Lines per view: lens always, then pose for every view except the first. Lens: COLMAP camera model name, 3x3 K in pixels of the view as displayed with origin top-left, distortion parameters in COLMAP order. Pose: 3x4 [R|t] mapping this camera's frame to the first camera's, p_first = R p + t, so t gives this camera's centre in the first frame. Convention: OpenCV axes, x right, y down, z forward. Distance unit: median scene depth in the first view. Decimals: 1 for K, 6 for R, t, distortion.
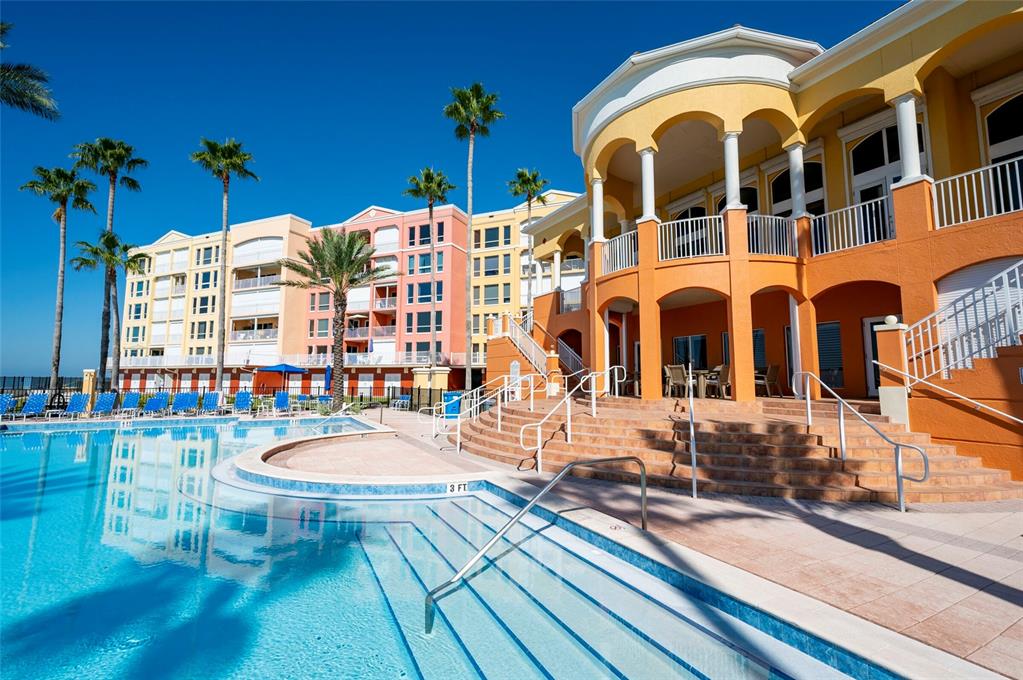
lens RADIAL K [[434.7, 0, 513.4], [0, 434.7, 335.2], [0, 0, 1]] dist [0.002601, 0.000177]
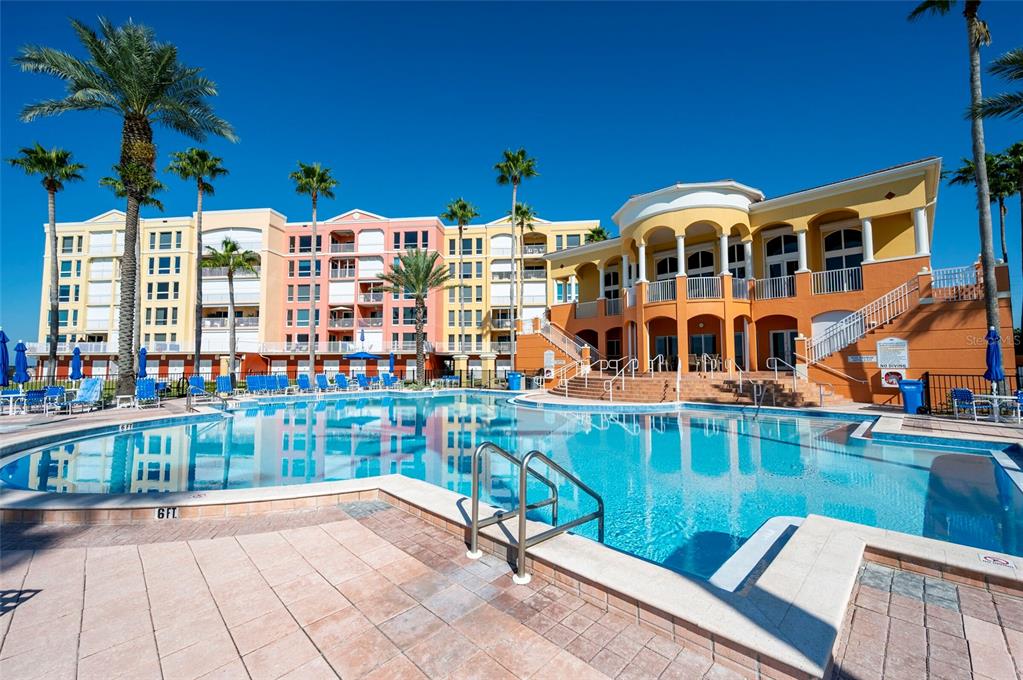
lens RADIAL K [[413.9, 0, 506.9], [0, 413.9, 337.3], [0, 0, 1]] dist [0.001665, 0.000364]
pose [[0.961083, 0.013548, 0.275927, -0.251920], [-0.022731, 0.999288, 0.030109, -0.011325], [-0.275323, -0.035210, 0.960707, -0.139257]]
